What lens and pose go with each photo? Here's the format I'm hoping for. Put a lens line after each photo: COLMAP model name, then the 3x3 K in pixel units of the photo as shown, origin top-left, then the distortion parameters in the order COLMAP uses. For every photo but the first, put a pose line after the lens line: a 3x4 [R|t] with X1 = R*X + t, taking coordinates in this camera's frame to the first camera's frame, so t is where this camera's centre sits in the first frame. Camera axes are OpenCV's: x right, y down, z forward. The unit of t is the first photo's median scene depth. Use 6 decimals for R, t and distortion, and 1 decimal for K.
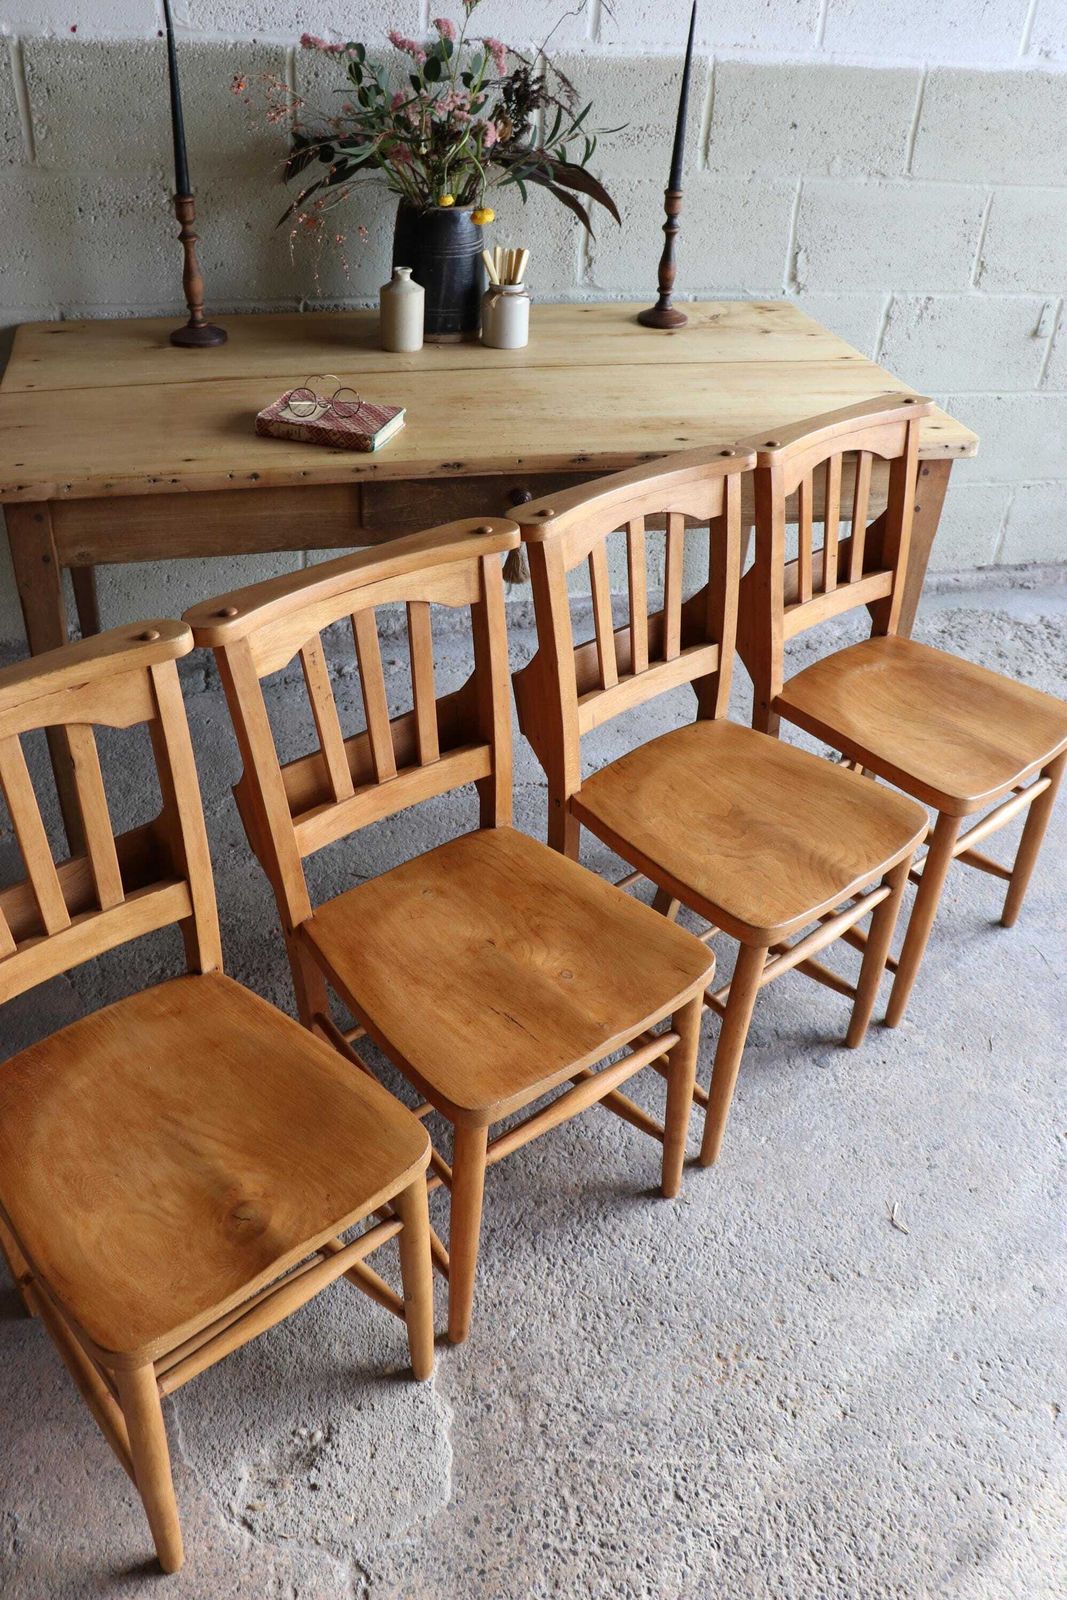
lens RADIAL K [[1307.1, 0, 538.2], [0, 1307.1, 798.0], [0, 0, 1]] dist [-0.176508, 0.153123]
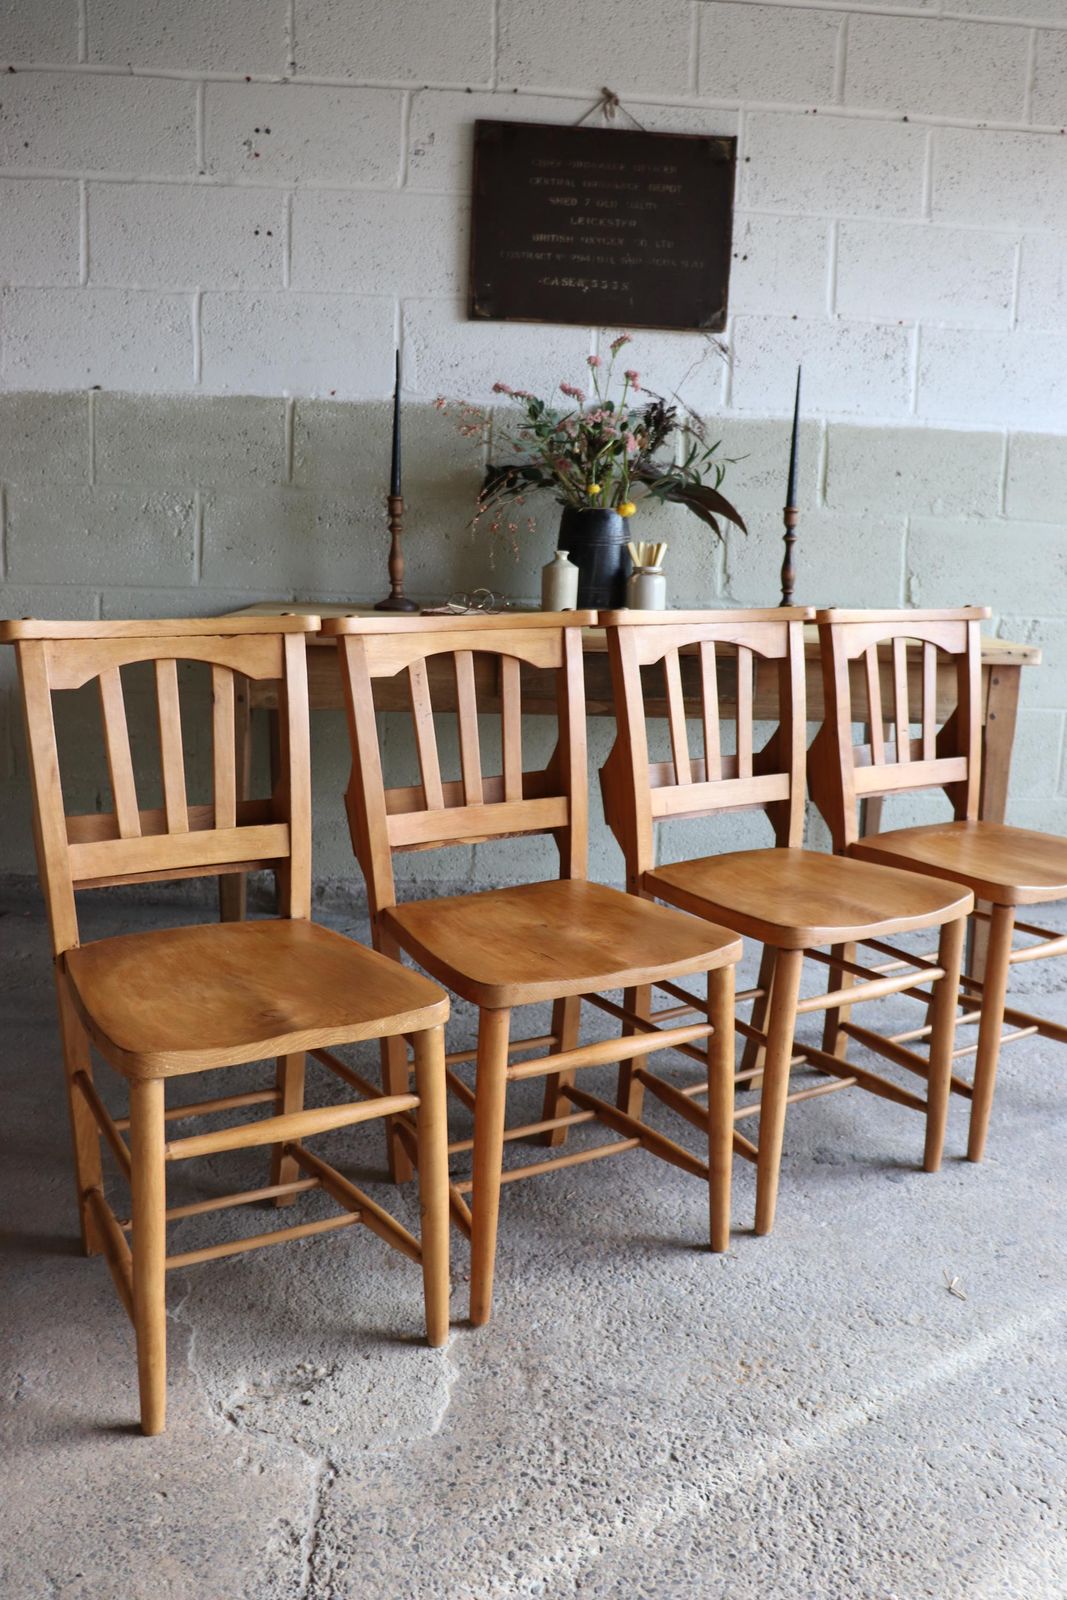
lens RADIAL K [[1307.1, 0, 539.9], [0, 1307.1, 799.6], [0, 0, 1]] dist [-0.176508, 0.153123]
pose [[0.981866, 0.016305, -0.188876, 0.138549], [-0.092651, 0.910478, -0.403046, 0.377653], [0.165396, 0.413237, 0.895477, -0.044340]]
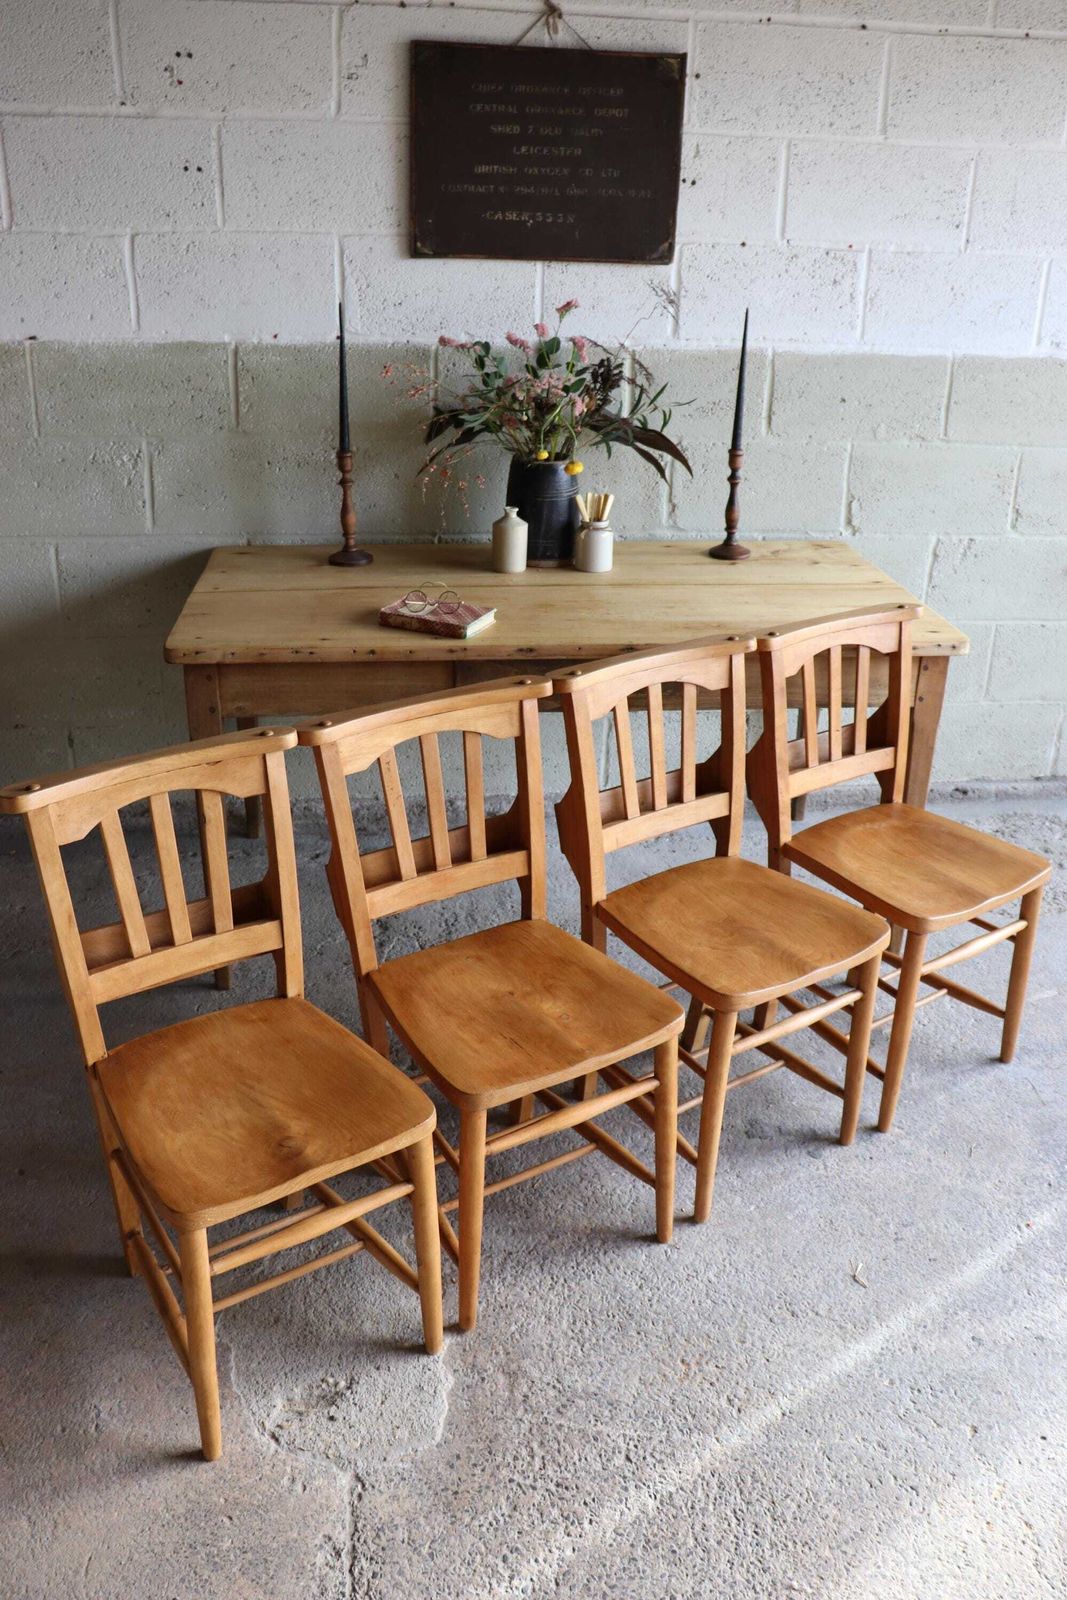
lens RADIAL K [[1307.1, 0, 537.7], [0, 1307.1, 797.1], [0, 0, 1]] dist [-0.176508, 0.153123]
pose [[0.989232, 0.030660, -0.143106, 0.134988], [-0.058908, 0.978520, -0.197555, 0.140354], [0.133975, 0.203858, 0.969790, -0.222997]]
